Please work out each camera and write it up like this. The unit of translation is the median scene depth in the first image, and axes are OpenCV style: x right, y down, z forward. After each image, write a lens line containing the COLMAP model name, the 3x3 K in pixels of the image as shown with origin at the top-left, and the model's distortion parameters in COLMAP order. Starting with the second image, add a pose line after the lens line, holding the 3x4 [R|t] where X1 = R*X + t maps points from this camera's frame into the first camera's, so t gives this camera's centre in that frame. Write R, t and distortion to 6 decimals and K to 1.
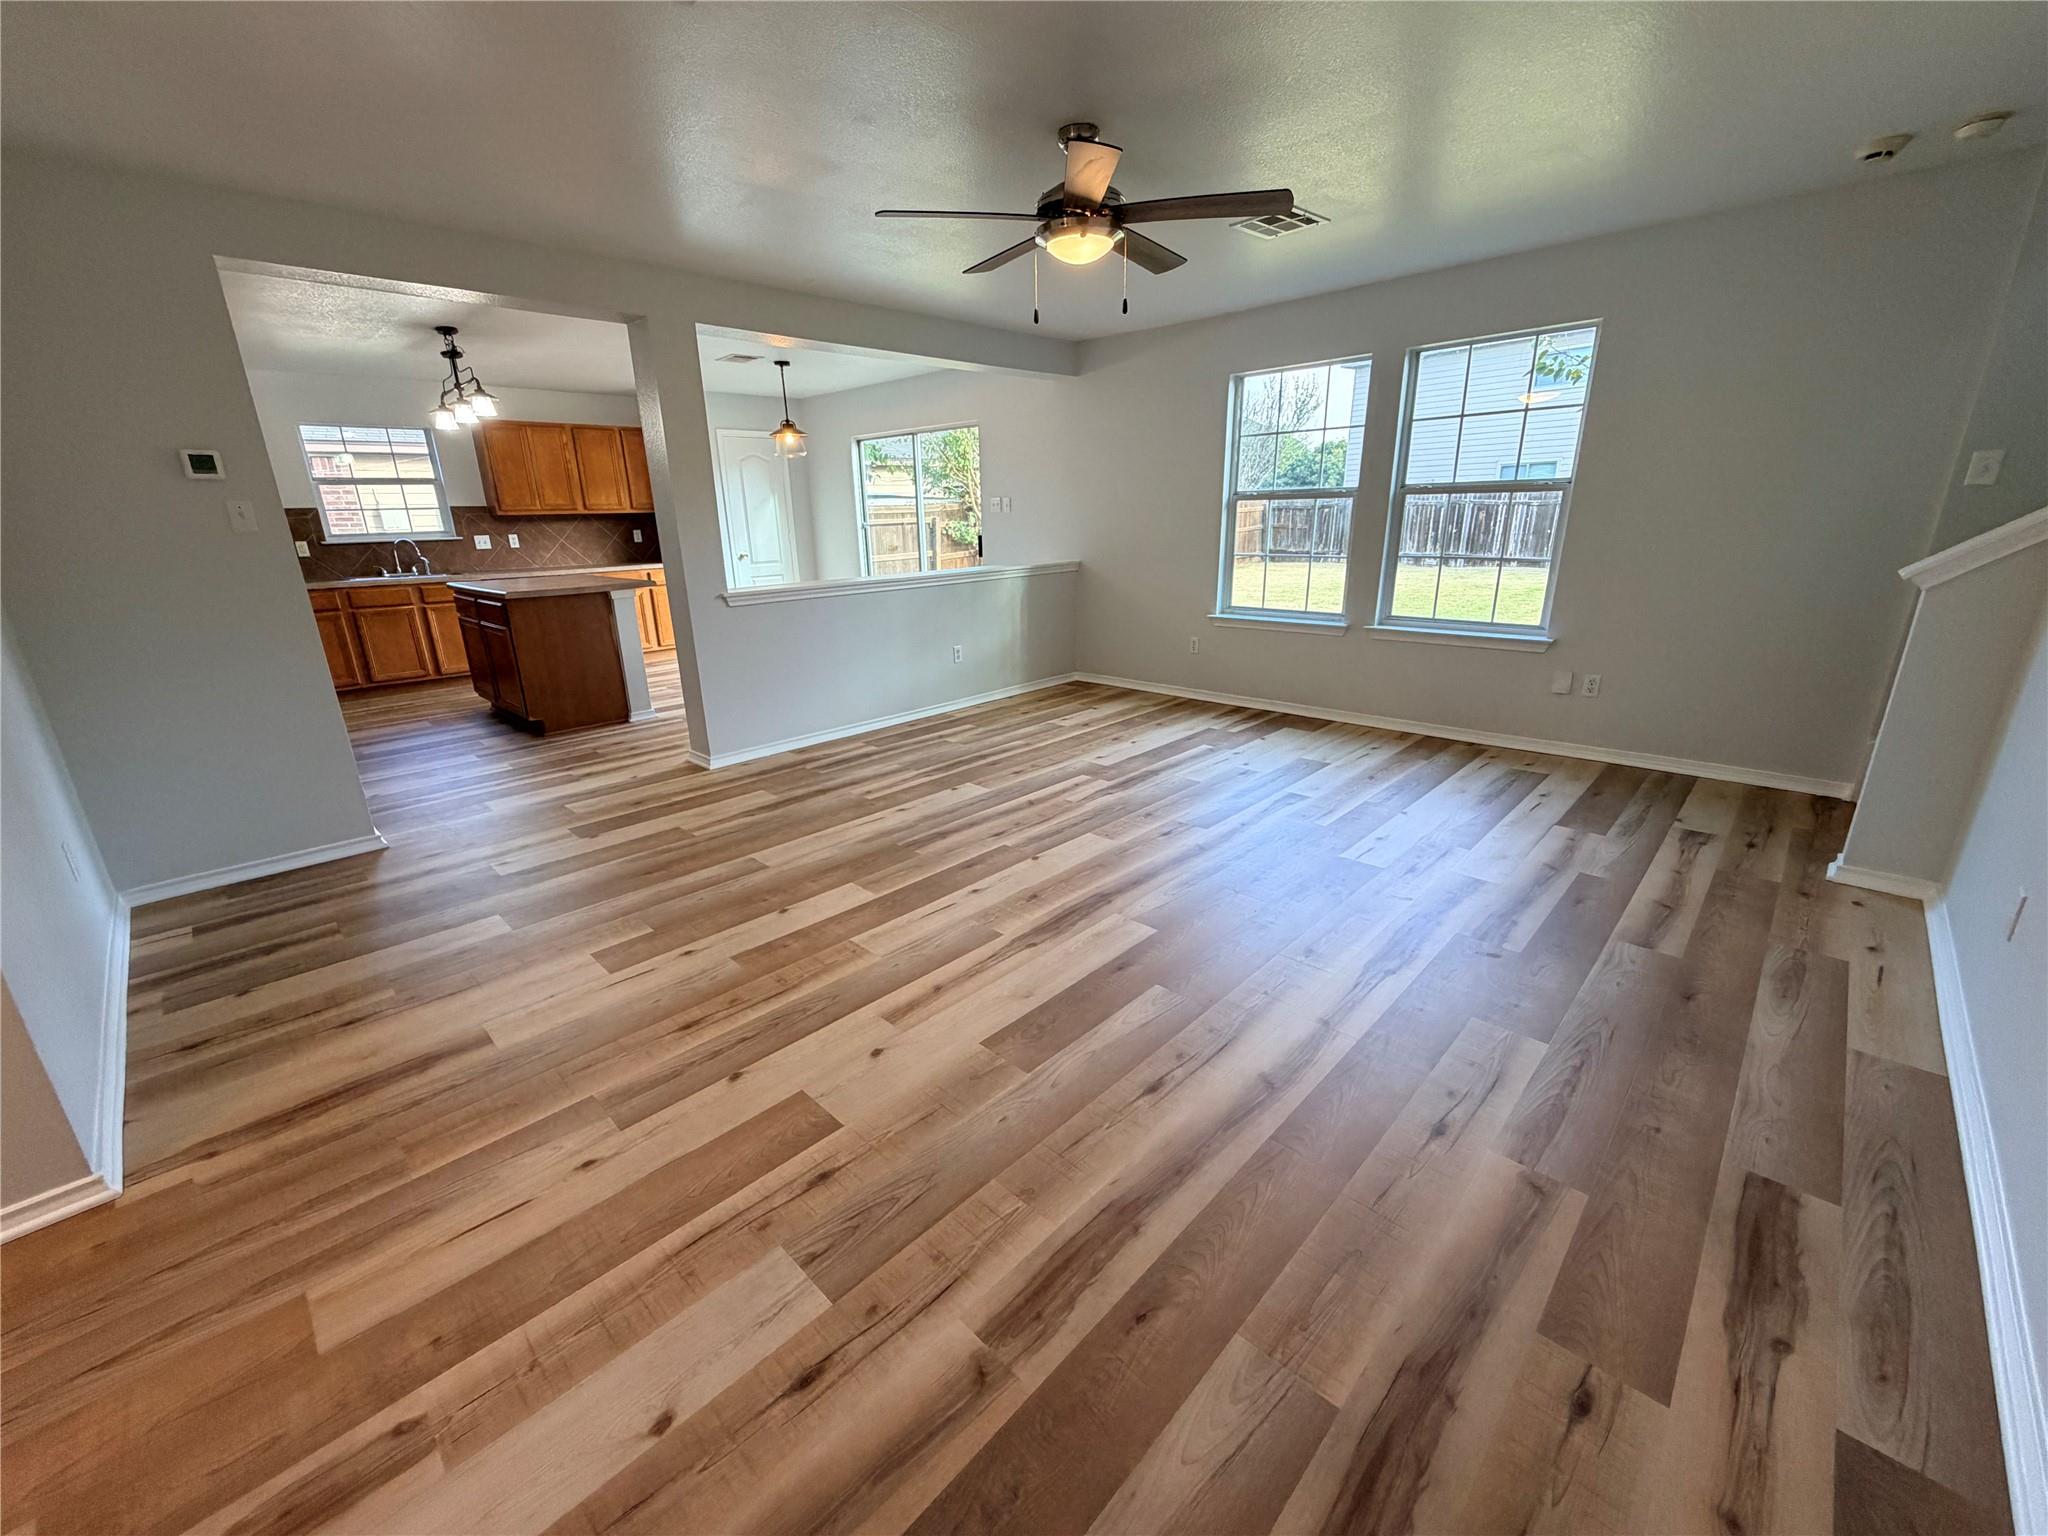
lens RADIAL K [[818.3, 0, 1018.2], [0, 818.3, 768.5], [0, 0, 1]] dist [0.000385, 0.000157]
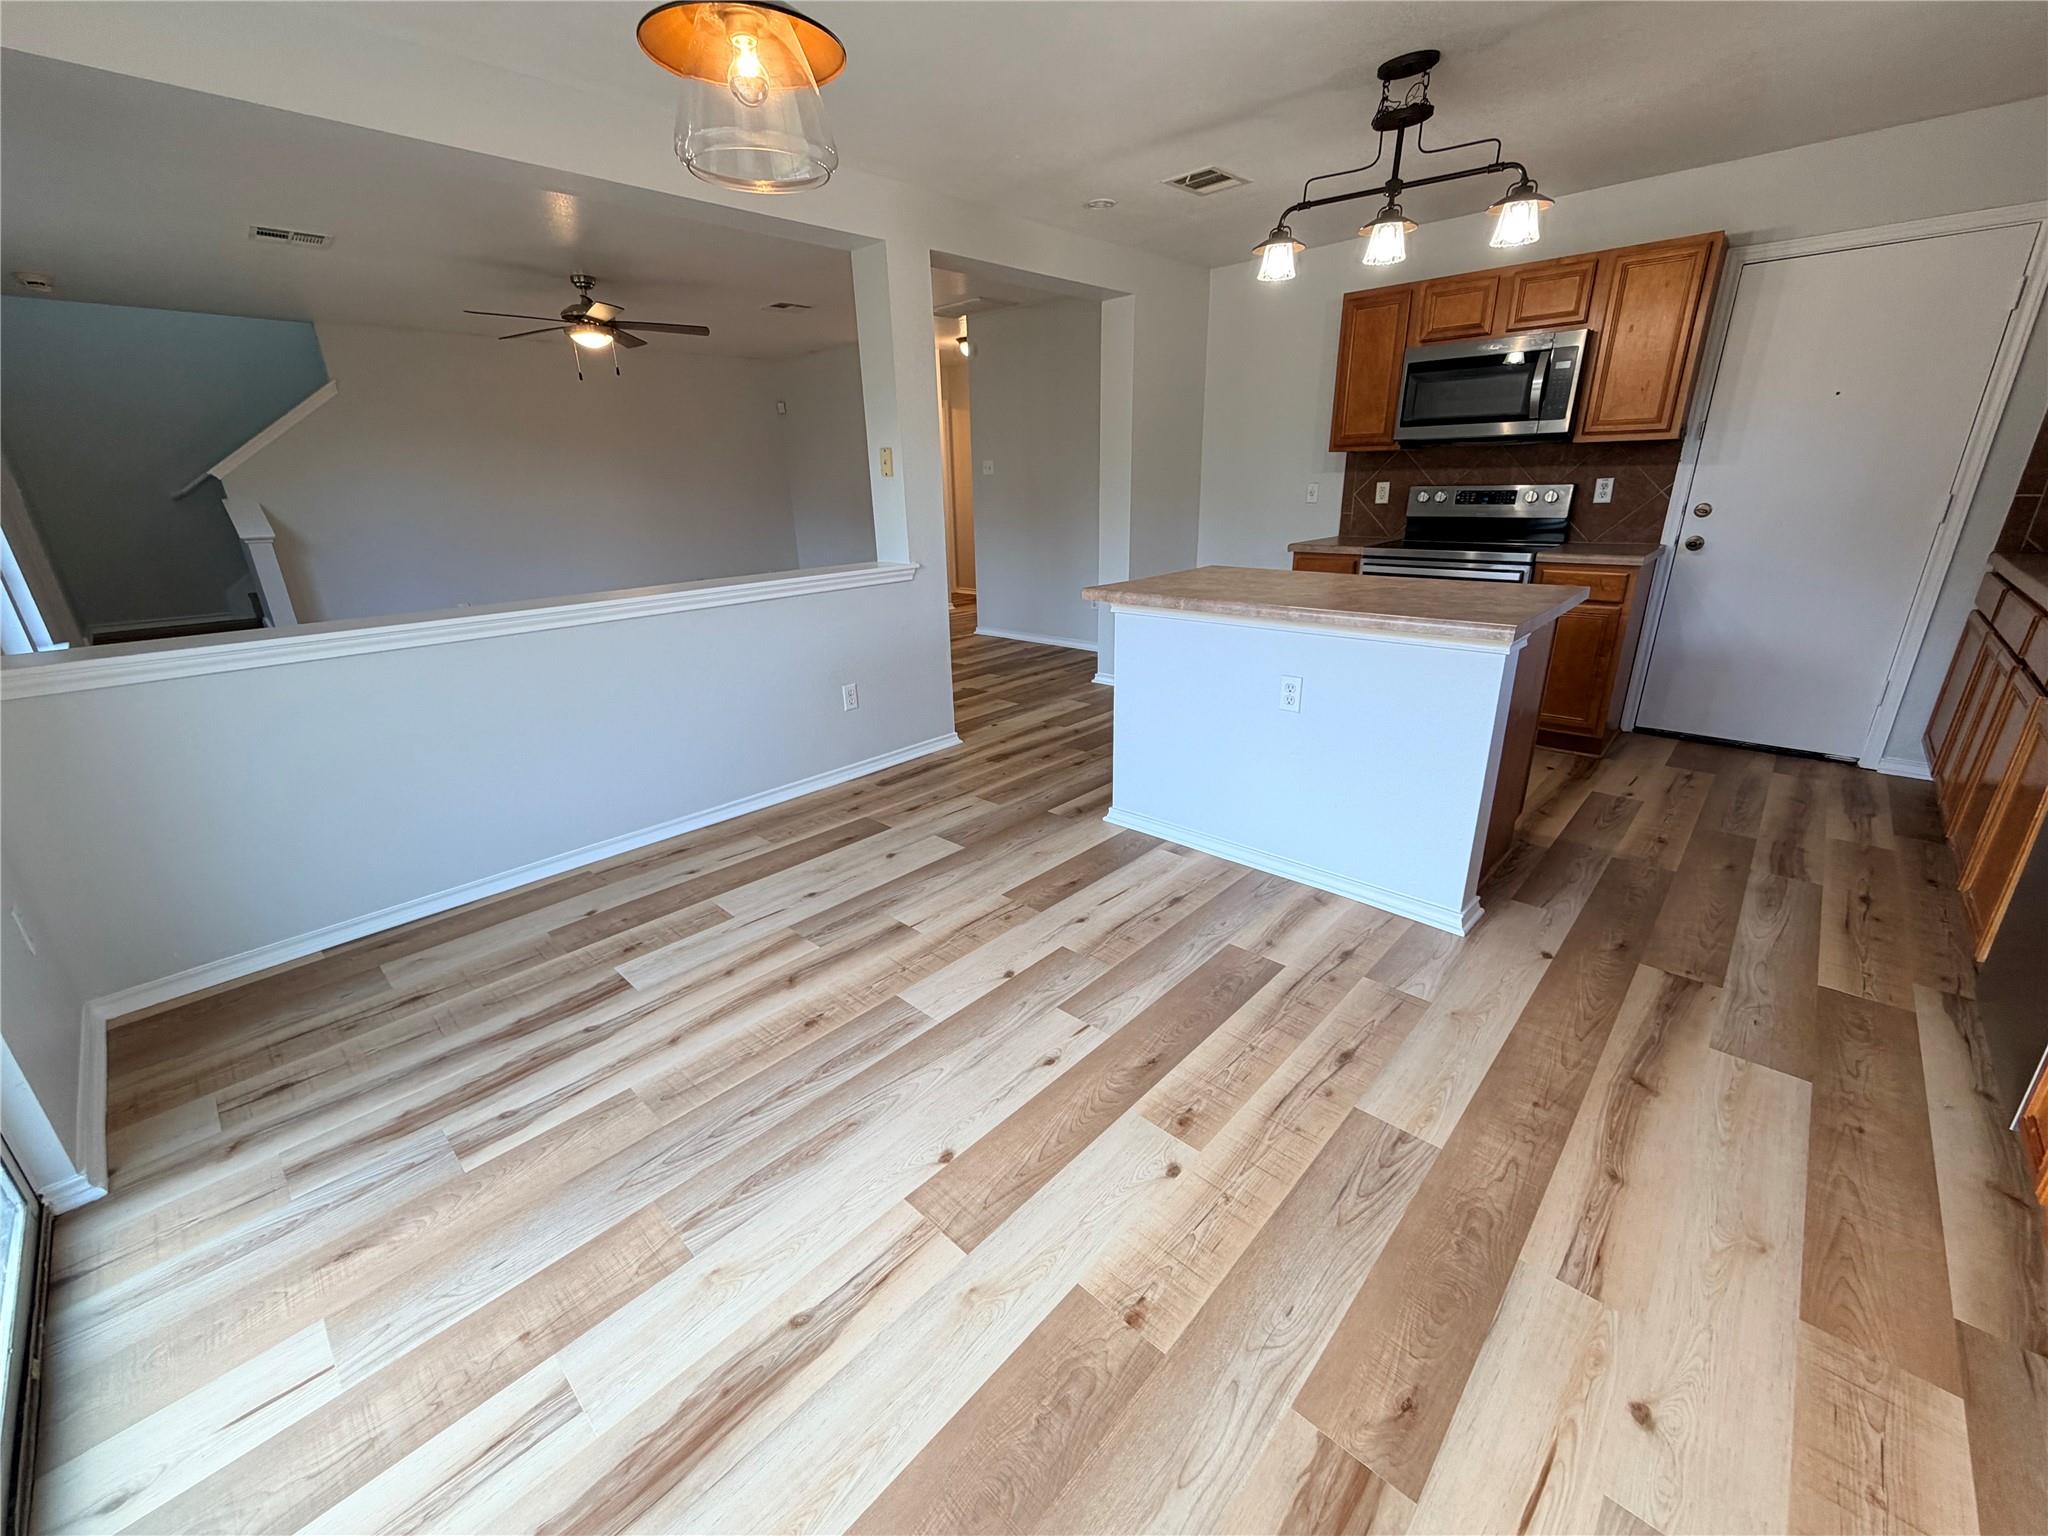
lens RADIAL K [[818.3, 0, 1018.2], [0, 818.3, 768.5], [0, 0, 1]] dist [0.000385, 0.000157]
pose [[-0.998600, 0.052896, 0.000120, -0.472743], [0.042203, 0.795378, 0.604643, -0.545758], [0.031888, 0.603802, -0.796496, 1.776081]]
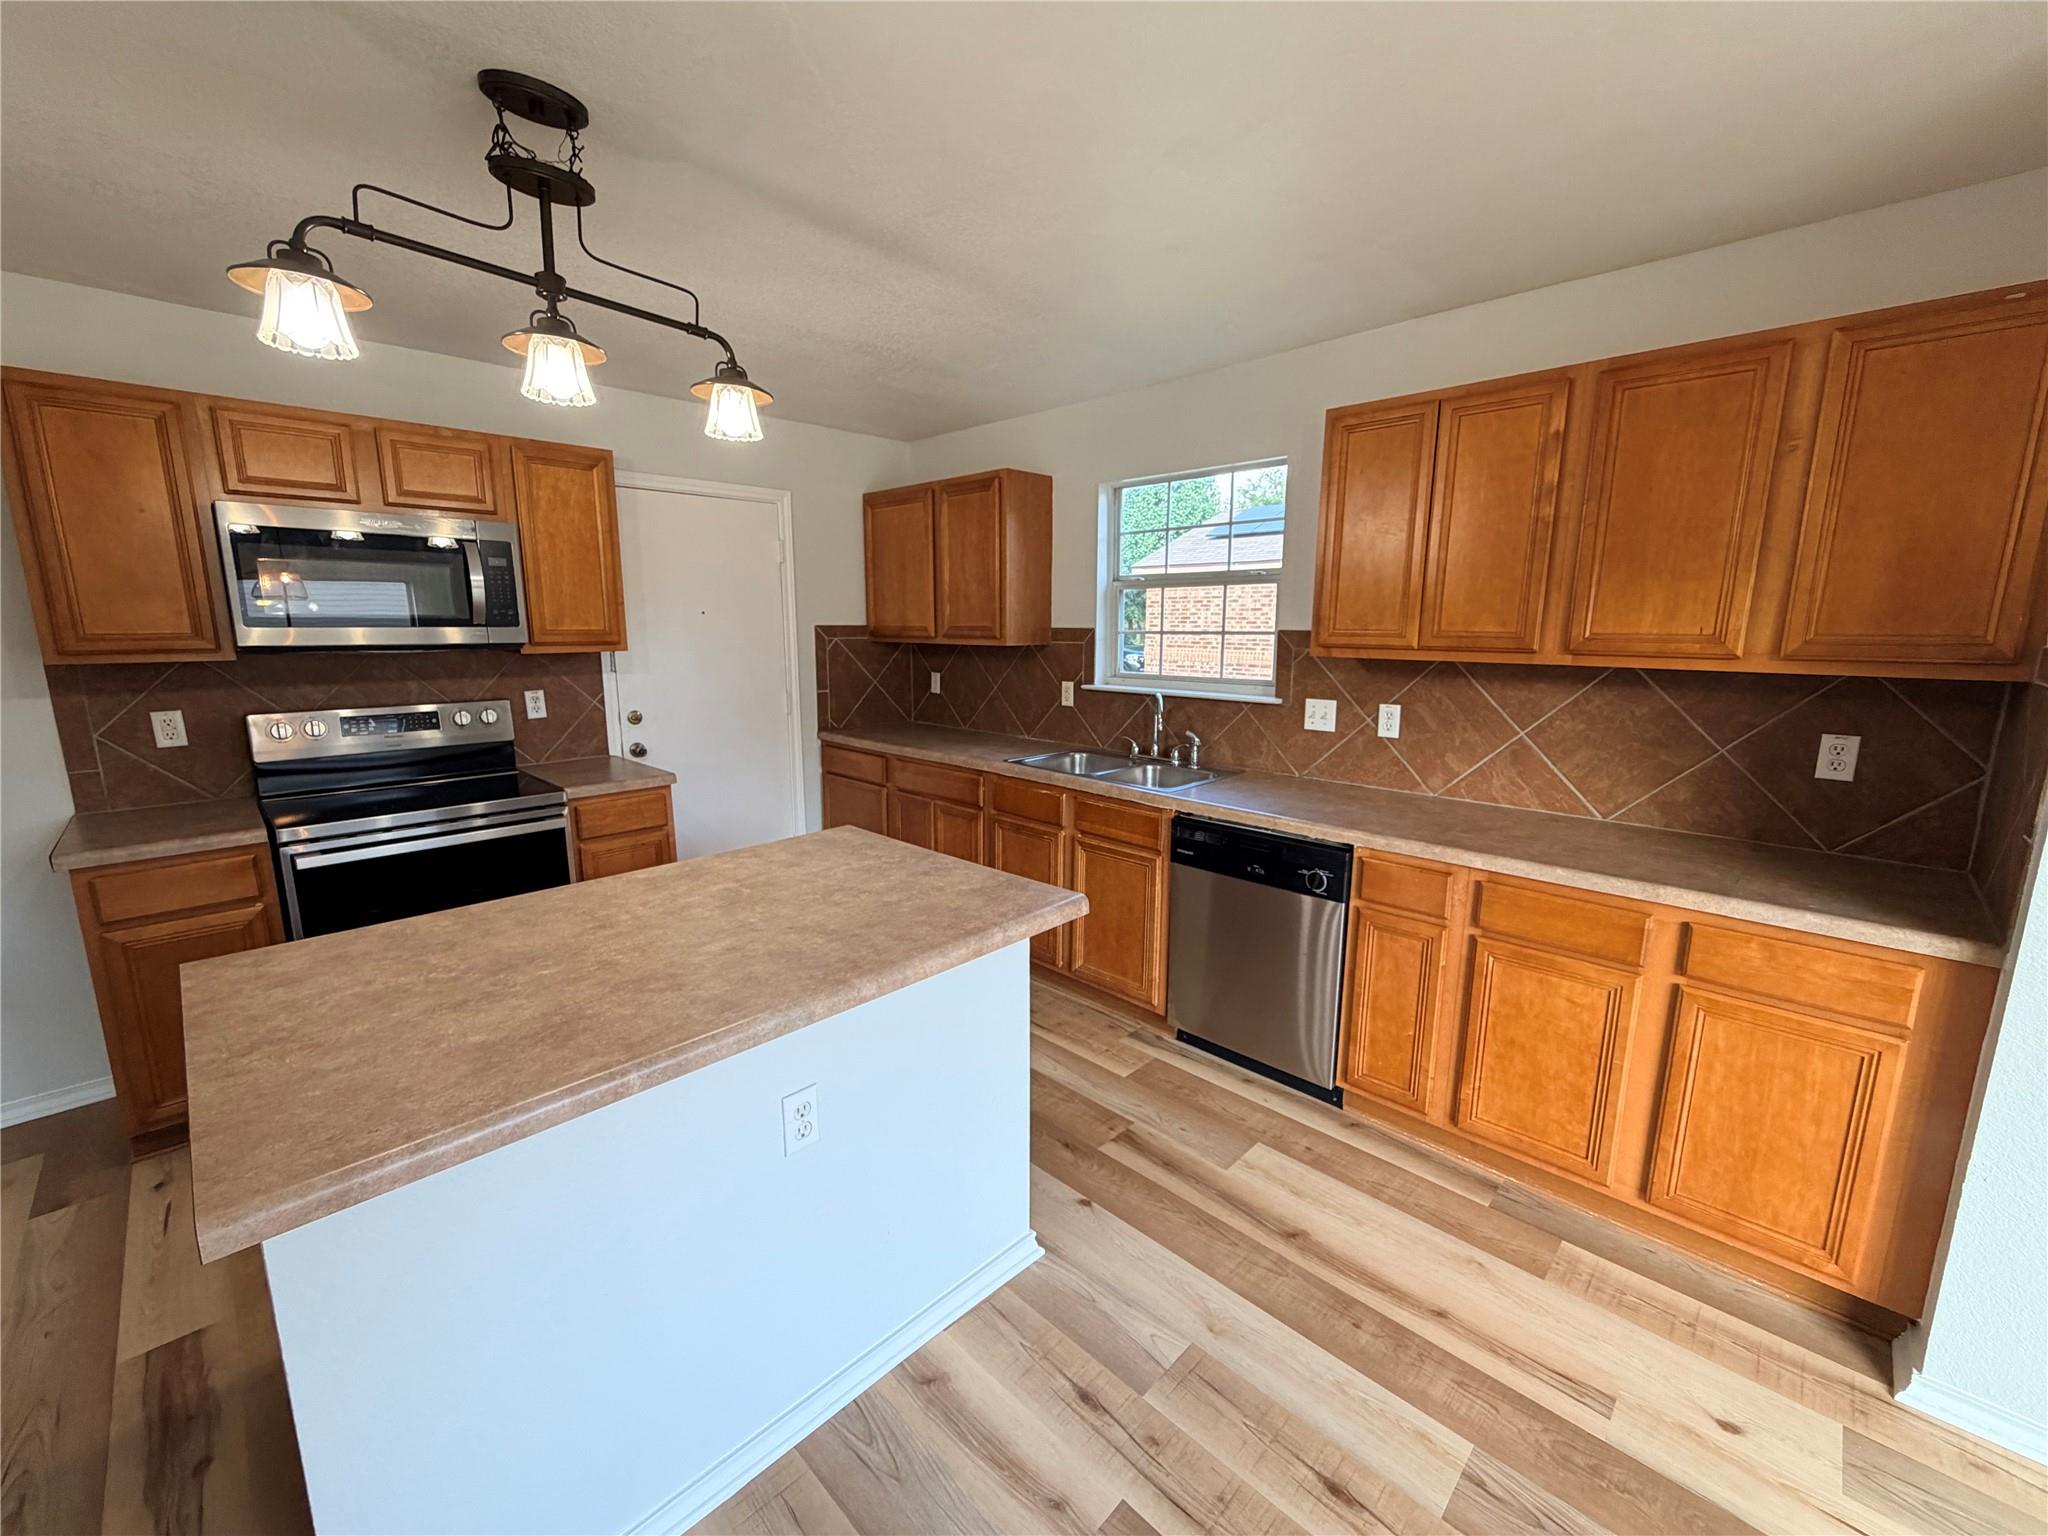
lens RADIAL K [[818.3, 0, 1018.2], [0, 818.3, 768.5], [0, 0, 1]] dist [0.000385, 0.000157]
pose [[-0.006773, 0.202923, -0.979171, -0.381333], [-0.301538, 0.933200, 0.195482, -0.450854], [0.953430, 0.296581, 0.054869, 1.322256]]
